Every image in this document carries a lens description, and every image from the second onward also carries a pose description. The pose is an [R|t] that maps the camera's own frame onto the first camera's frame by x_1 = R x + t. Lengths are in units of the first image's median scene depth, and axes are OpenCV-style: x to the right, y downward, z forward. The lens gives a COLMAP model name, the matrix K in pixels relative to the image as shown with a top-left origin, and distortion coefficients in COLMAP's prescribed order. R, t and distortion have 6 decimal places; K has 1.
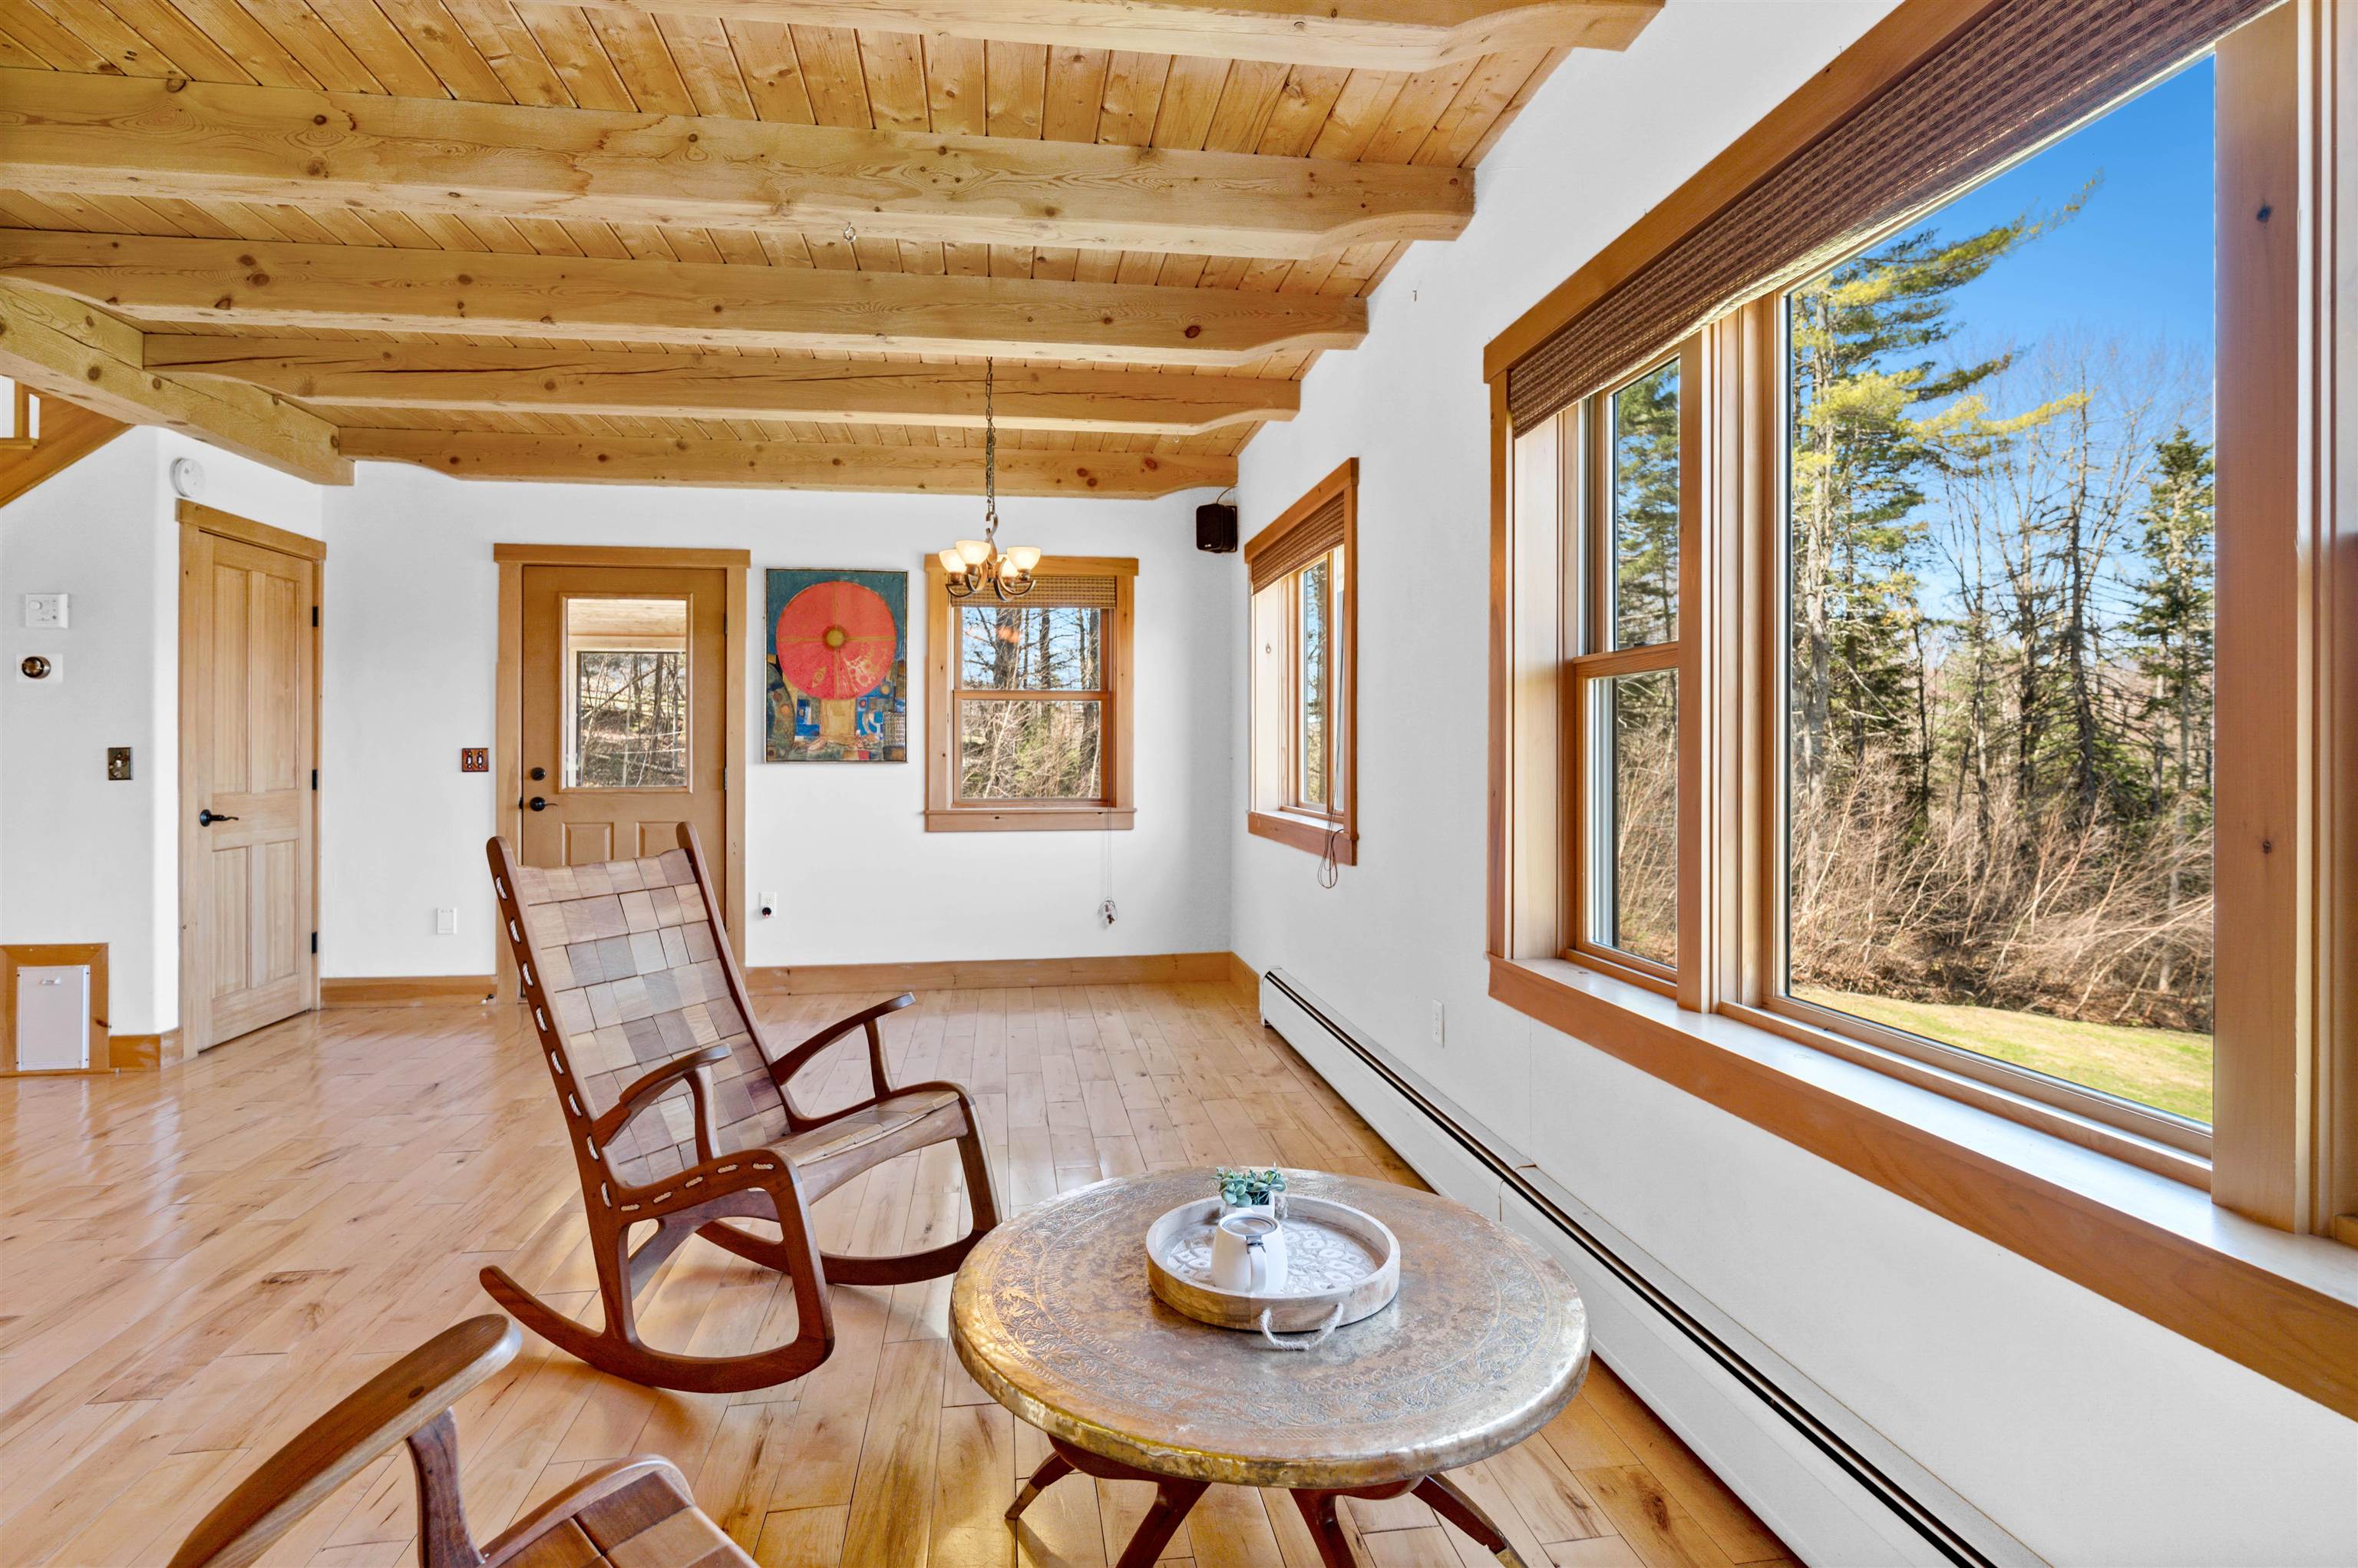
lens RADIAL K [[1193.8, 0, 1185.2], [0, 1193.8, 753.1], [0, 0, 1]] dist [-0.012679, 0.000382]
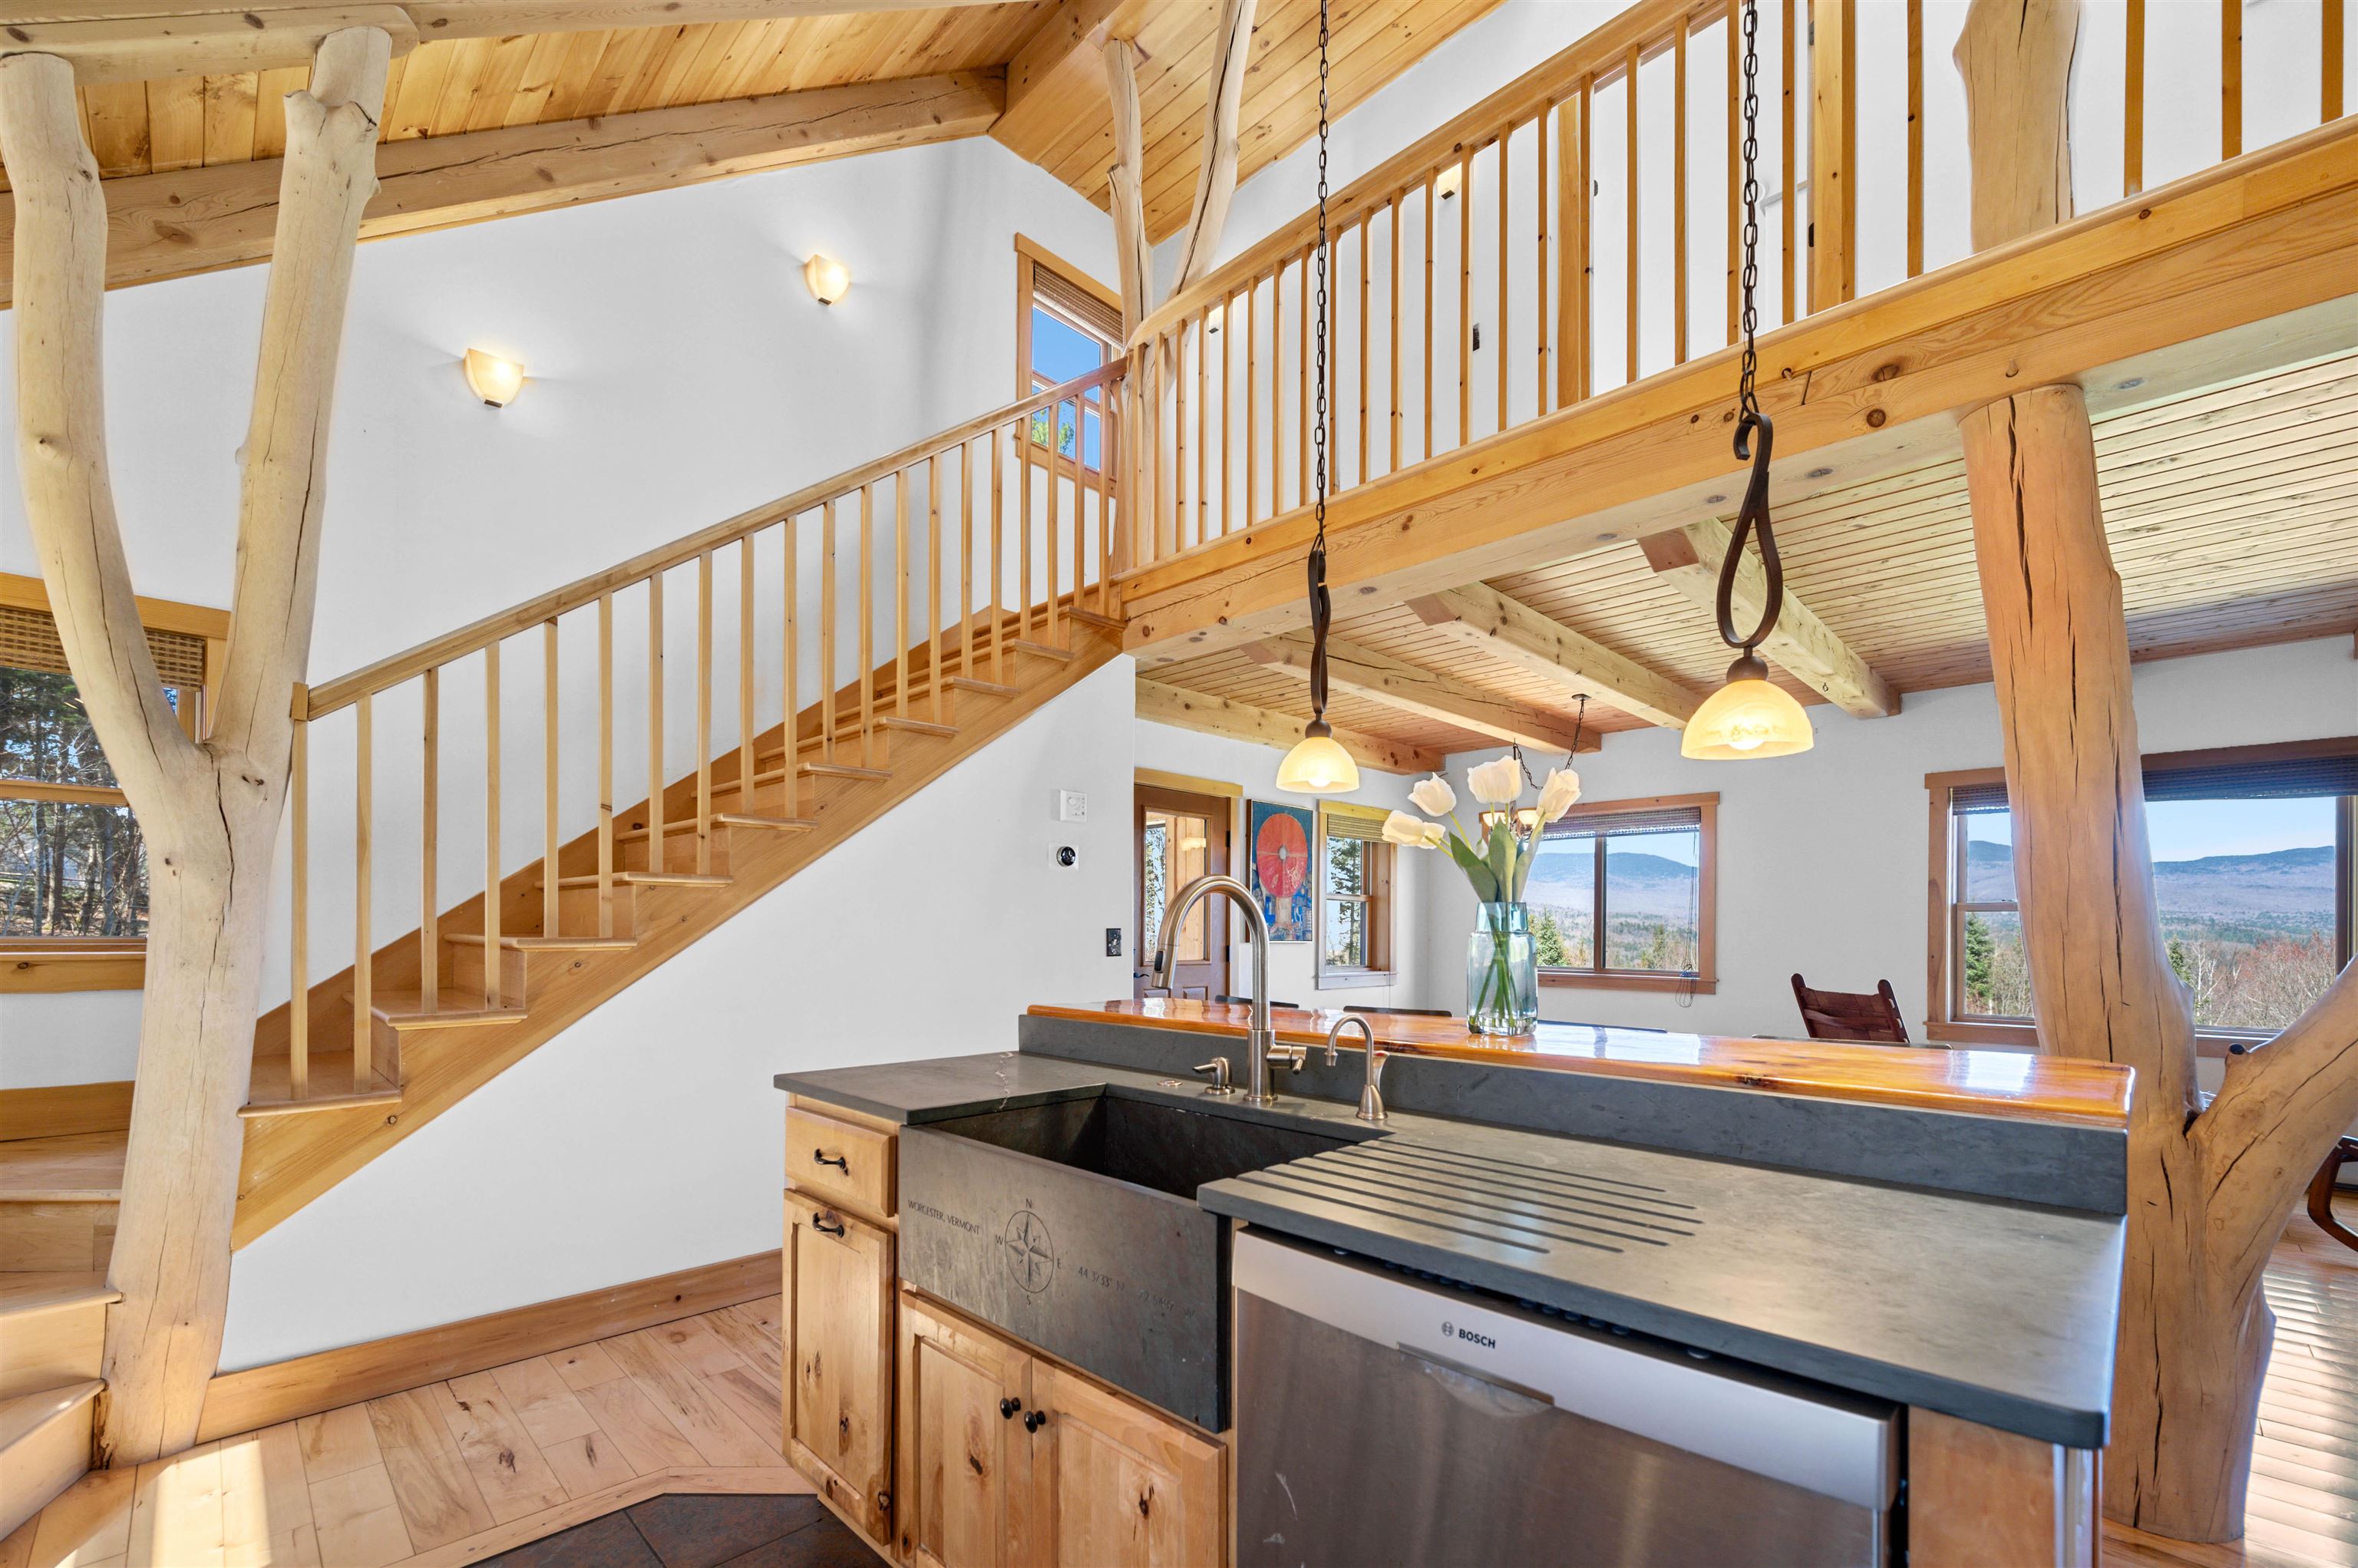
lens RADIAL K [[971.5, 0, 1168.8], [0, 971.5, 929.0], [0, 0, 1]] dist [-0.000639, -0.000579]
pose [[0.808659, 0.009702, 0.588198, -1.079228], [-0.008614, 0.999952, -0.004652, -0.000367], [-0.588215, -0.001304, 0.808704, 0.149445]]
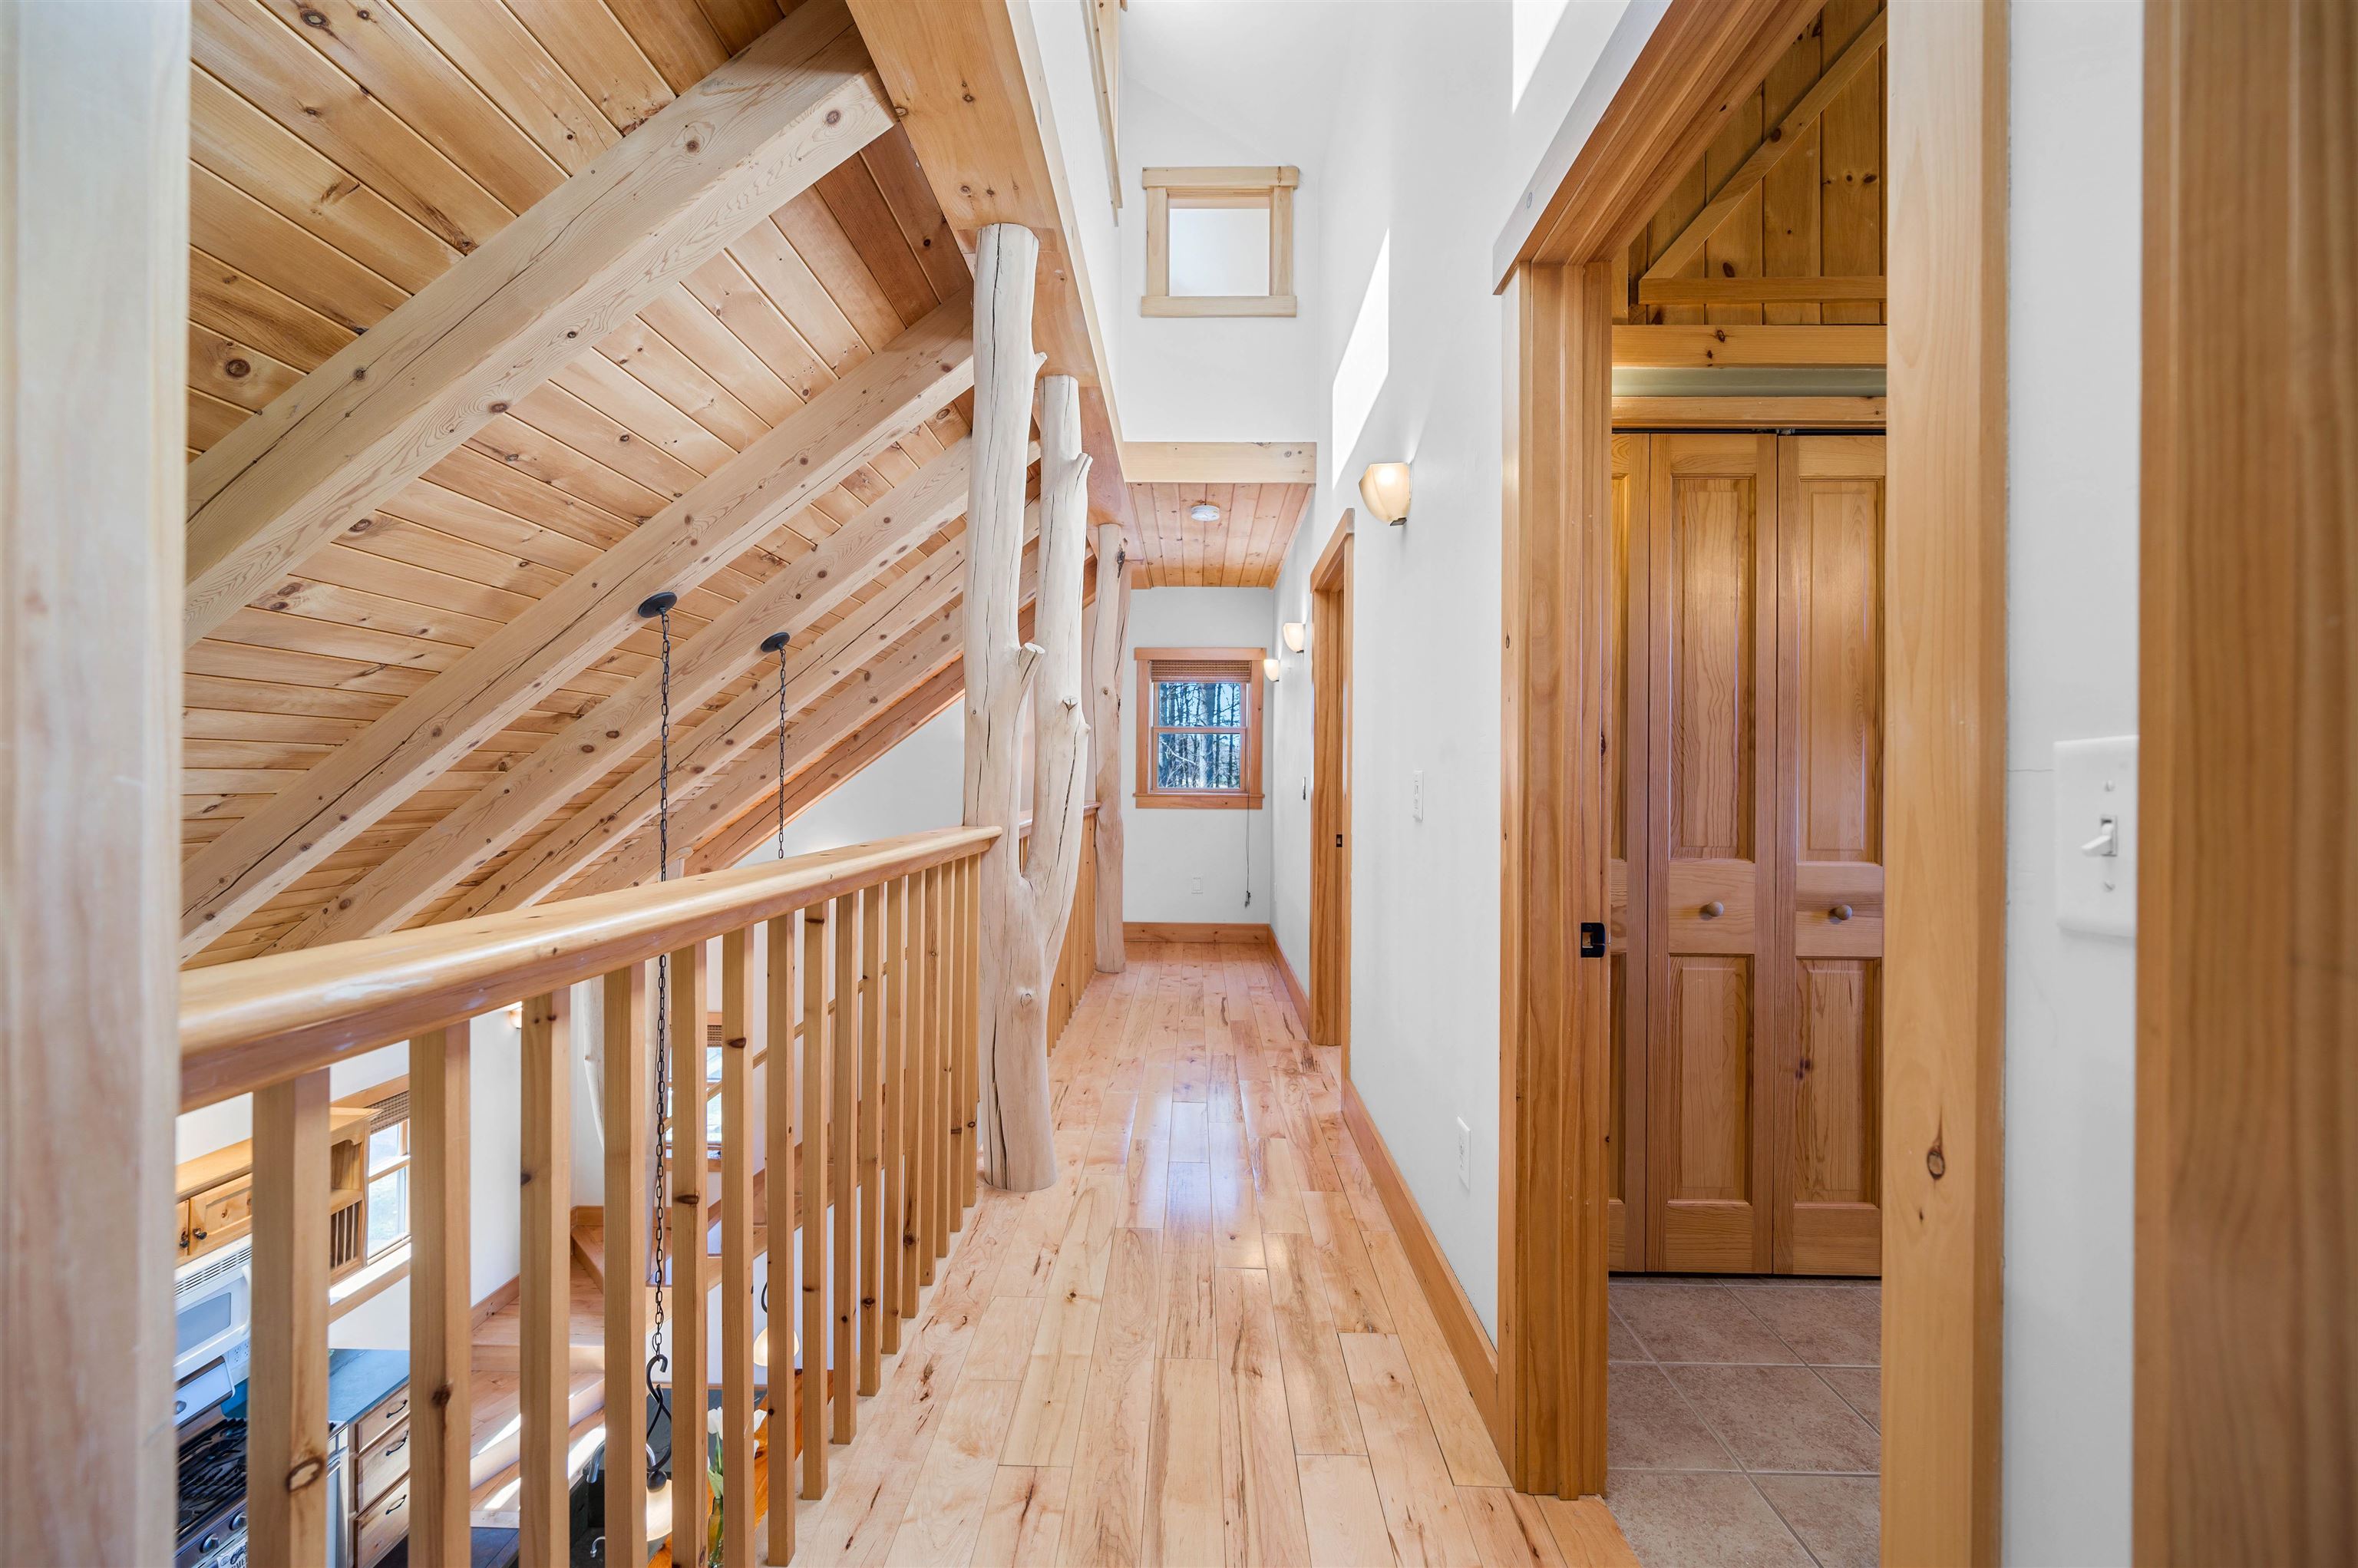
lens RADIAL K [[916.7, 0, 1179.0], [0, 916.7, 784.0], [0, 0, 1]] dist [-0.000947, 0.000153]
pose [[0.984868, 0.010915, -0.172962, -0.411926], [-0.010592, 0.999940, 0.002790, -0.474562], [0.172982, -0.000916, 0.984924, -0.189474]]
